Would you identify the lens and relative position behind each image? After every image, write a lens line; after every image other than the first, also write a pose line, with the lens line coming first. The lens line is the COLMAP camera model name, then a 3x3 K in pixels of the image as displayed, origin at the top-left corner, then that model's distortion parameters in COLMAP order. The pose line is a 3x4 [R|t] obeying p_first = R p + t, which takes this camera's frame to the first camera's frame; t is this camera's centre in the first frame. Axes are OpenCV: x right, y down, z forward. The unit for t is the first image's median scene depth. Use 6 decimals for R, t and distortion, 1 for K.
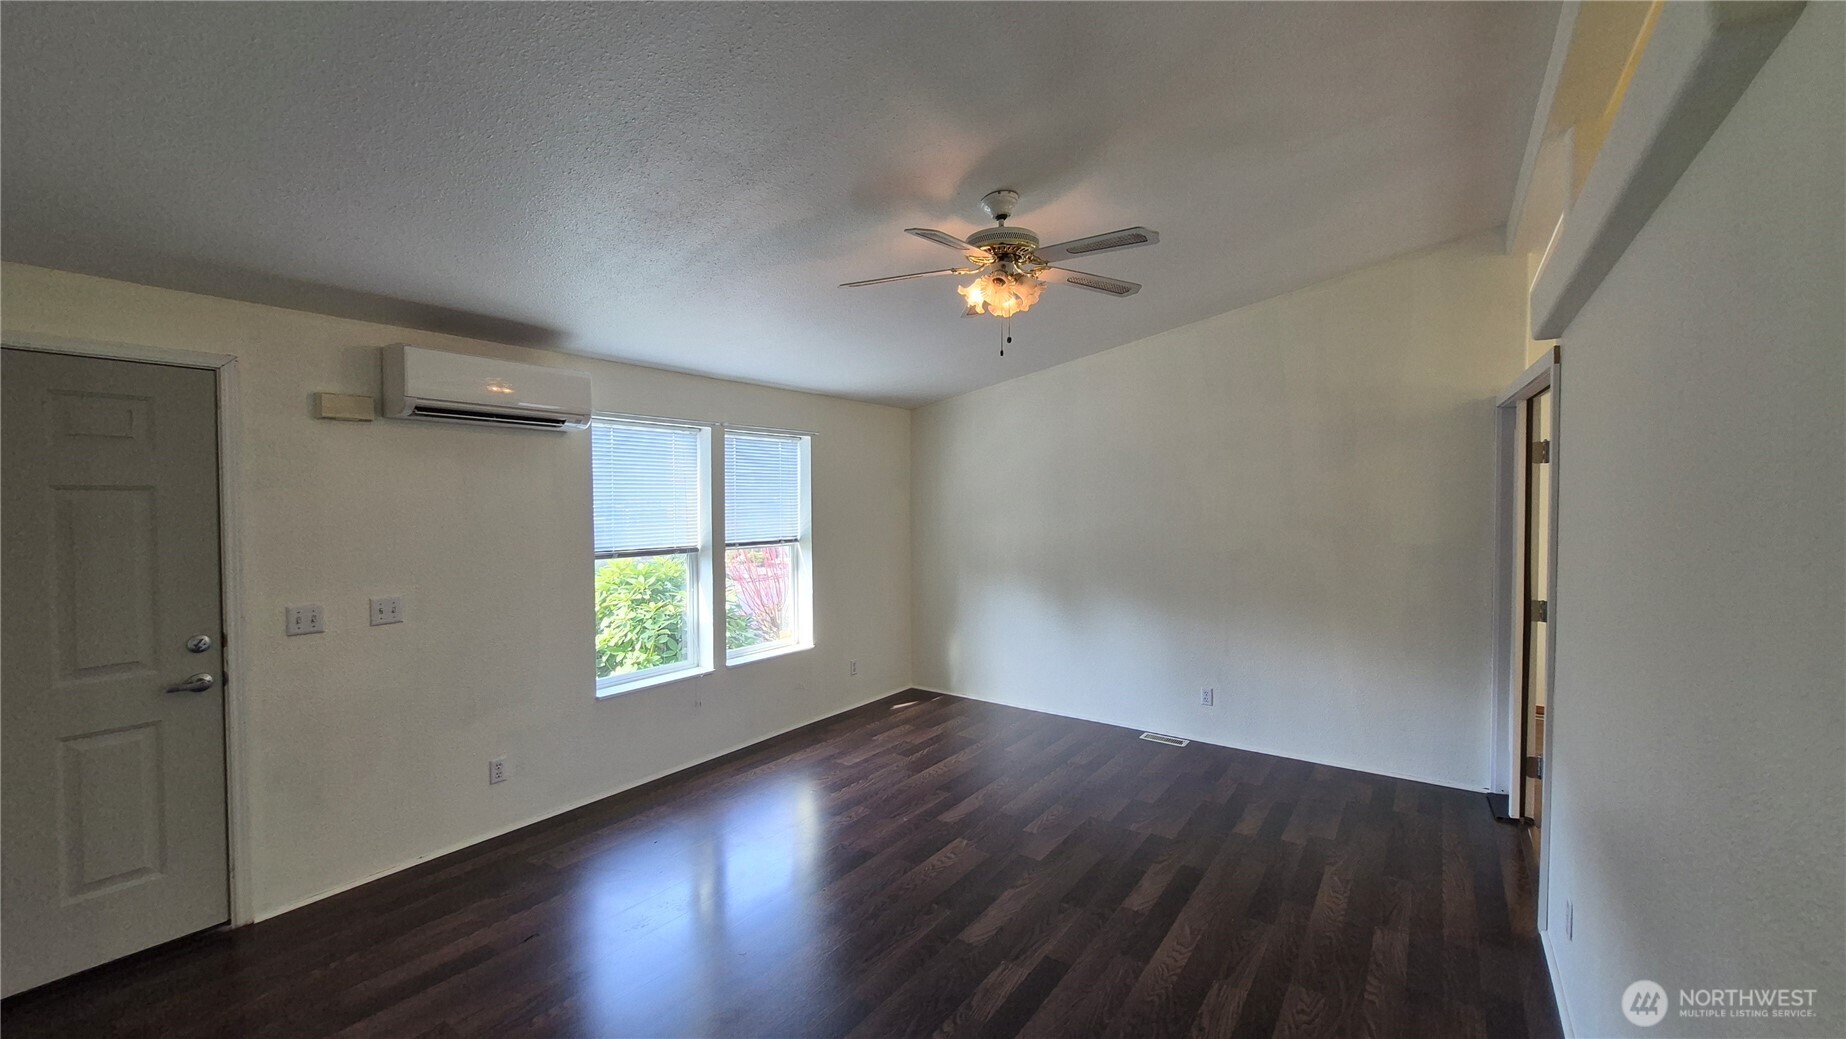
lens RADIAL K [[731.6, 0, 930.5], [0, 731.6, 515.5], [0, 0, 1]] dist [0.001044, -0.000325]
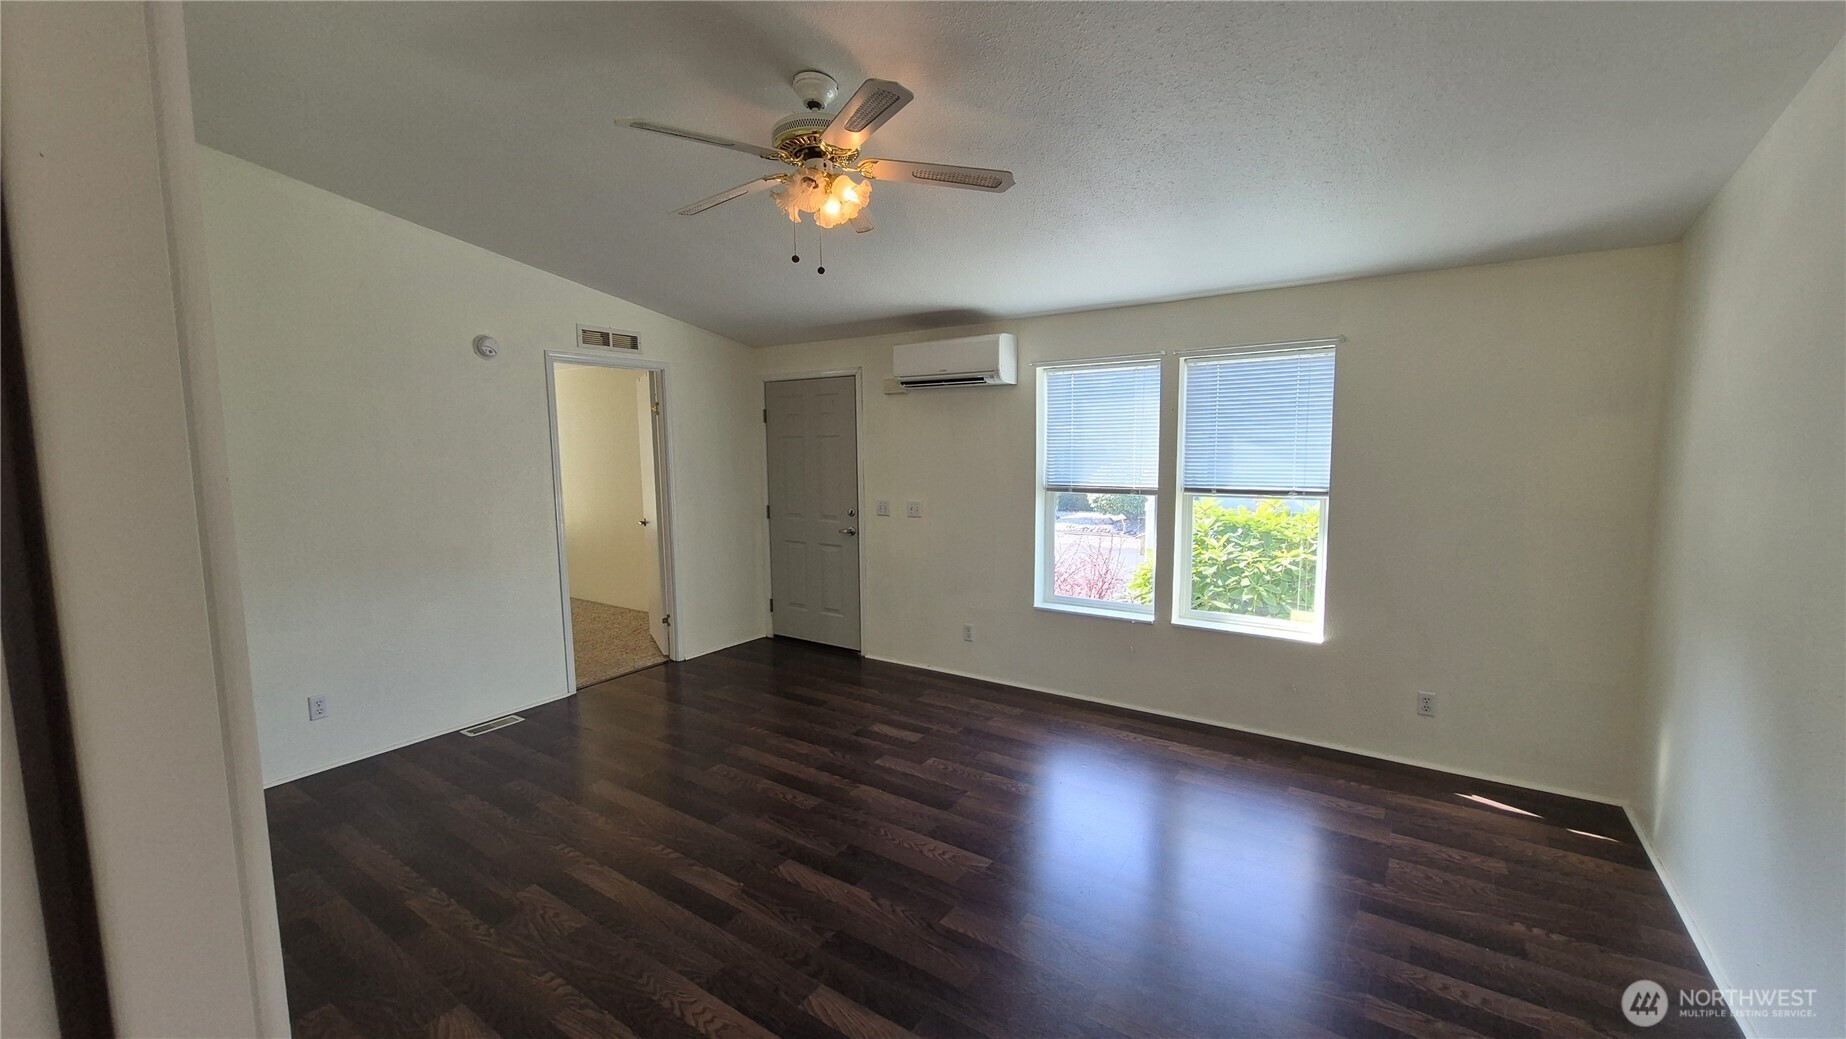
lens RADIAL K [[731.6, 0, 930.1], [0, 731.6, 515.5], [0, 0, 1]] dist [0.001044, -0.000325]
pose [[0.015289, 0.102636, -0.994601, 0.777590], [-0.009848, 0.994685, 0.102493, -0.020689], [0.999835, 0.008228, 0.016218, 0.885276]]
